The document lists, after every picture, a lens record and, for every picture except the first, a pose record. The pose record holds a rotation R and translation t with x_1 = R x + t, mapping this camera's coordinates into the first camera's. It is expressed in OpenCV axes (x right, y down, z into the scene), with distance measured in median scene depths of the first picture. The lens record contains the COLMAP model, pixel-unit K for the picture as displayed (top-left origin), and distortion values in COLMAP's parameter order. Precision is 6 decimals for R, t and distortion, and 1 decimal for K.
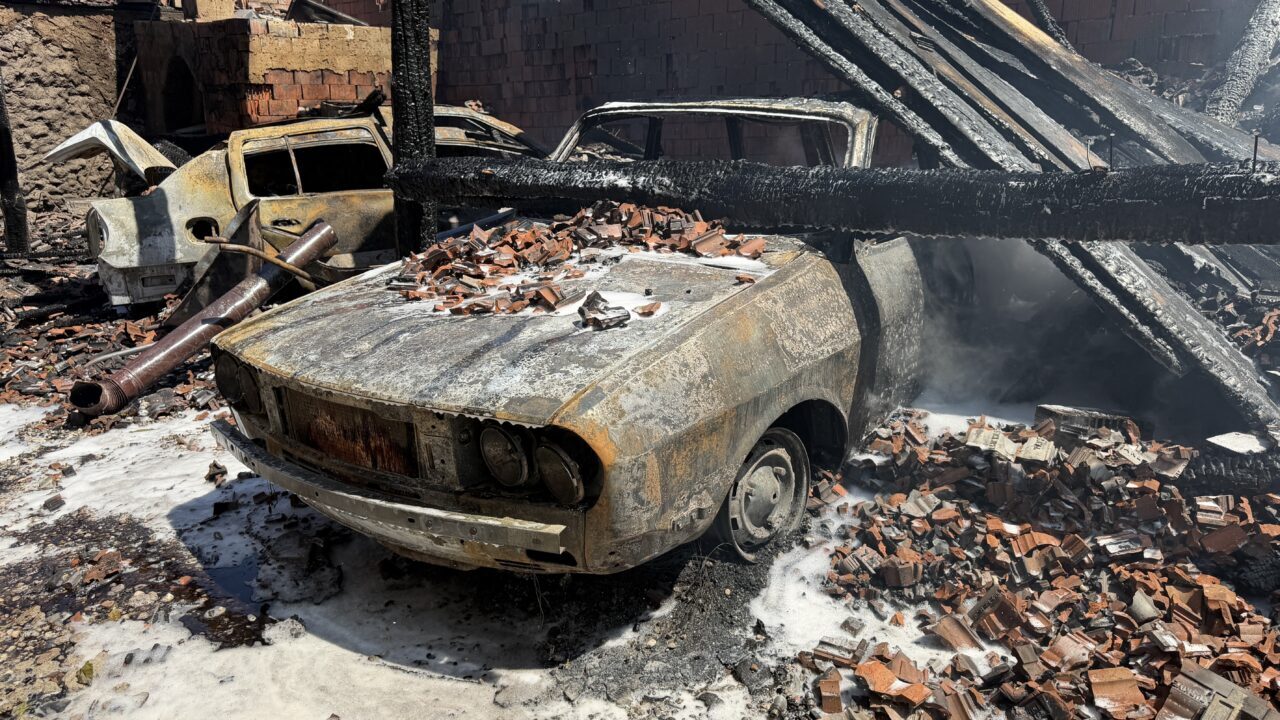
lens RADIAL K [[916.7, 0, 637.2], [0, 916.7, 362.7], [0, 0, 1]] dist [0.023440, -0.009574]
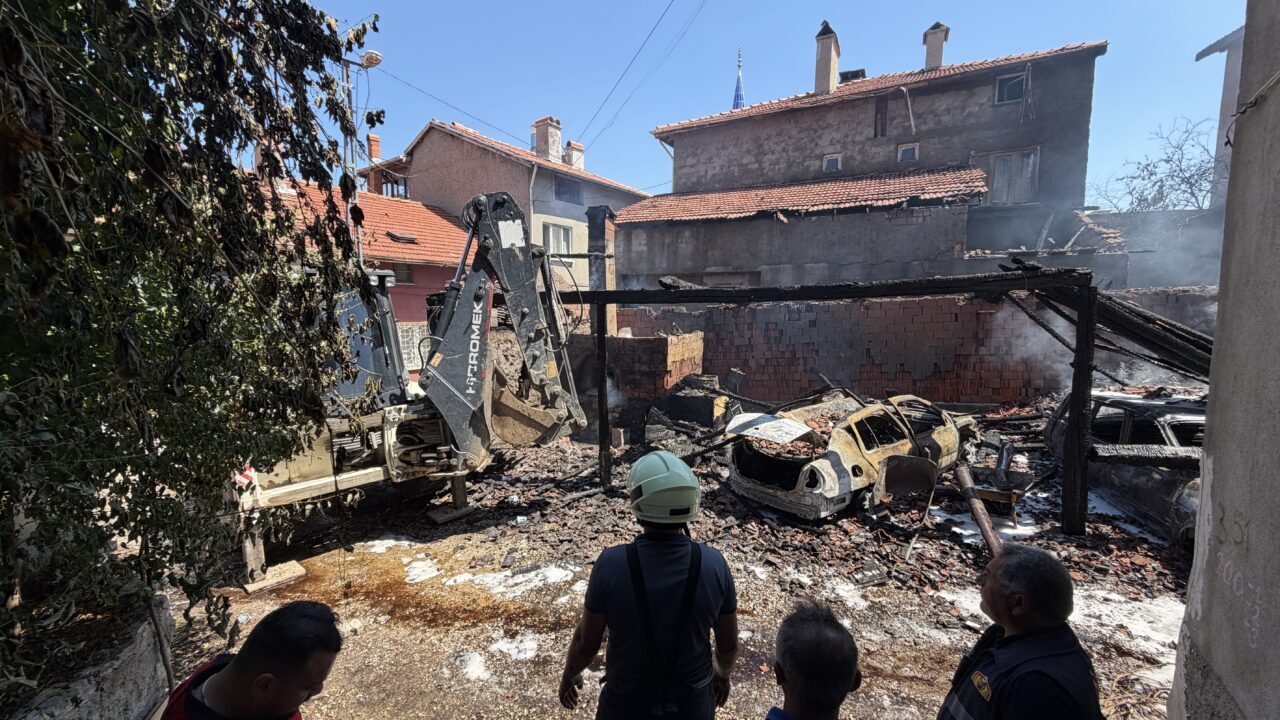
lens RADIAL K [[518.8, 0, 636.2], [0, 518.8, 358.1], [0, 0, 1]] dist [0.003688, 0.000223]
pose [[0.956304, -0.042098, 0.289329, -0.781016], [0.099501, 0.977372, -0.186666, -0.140780], [-0.274924, 0.207298, 0.938853, 0.038006]]
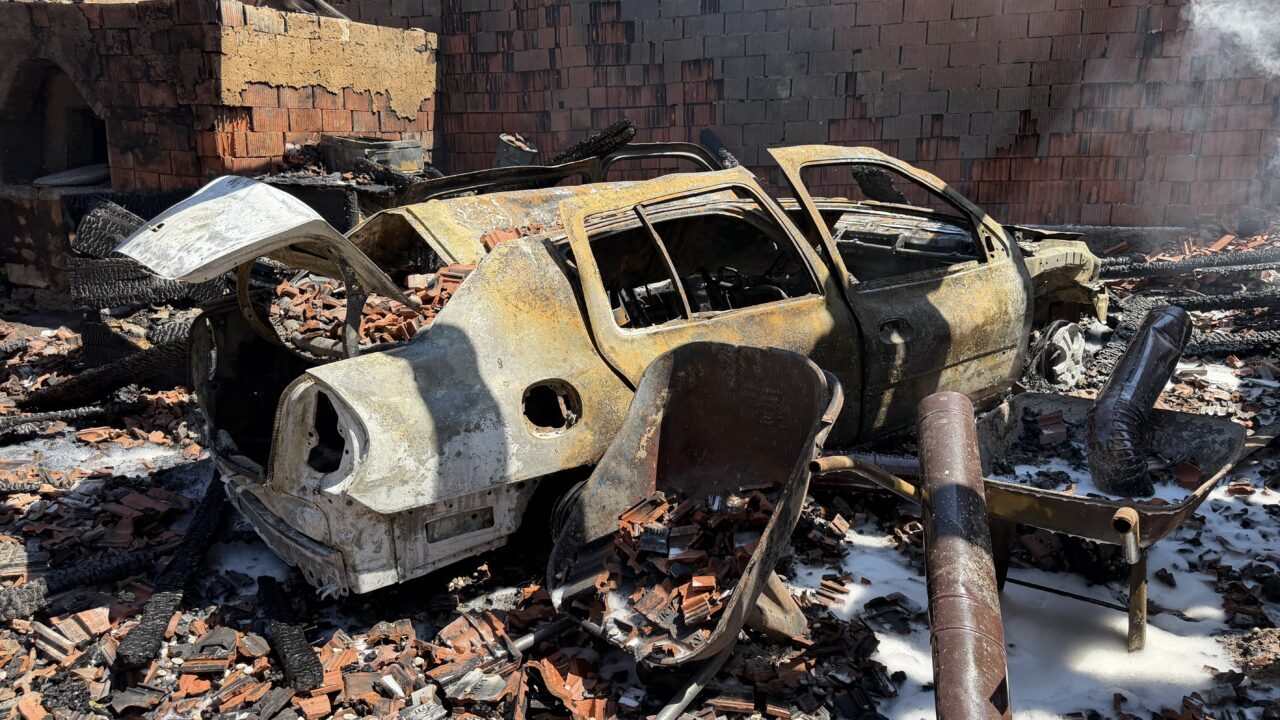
lens RADIAL K [[916.7, 0, 636.6], [0, 916.7, 363.0], [0, 0, 1]] dist [0.023440, -0.009574]
pose [[0.943527, -0.076721, 0.322288, -0.372636], [0.086938, 0.996062, -0.017408, -0.099234], [-0.319684, 0.044444, 0.946481, 0.344594]]
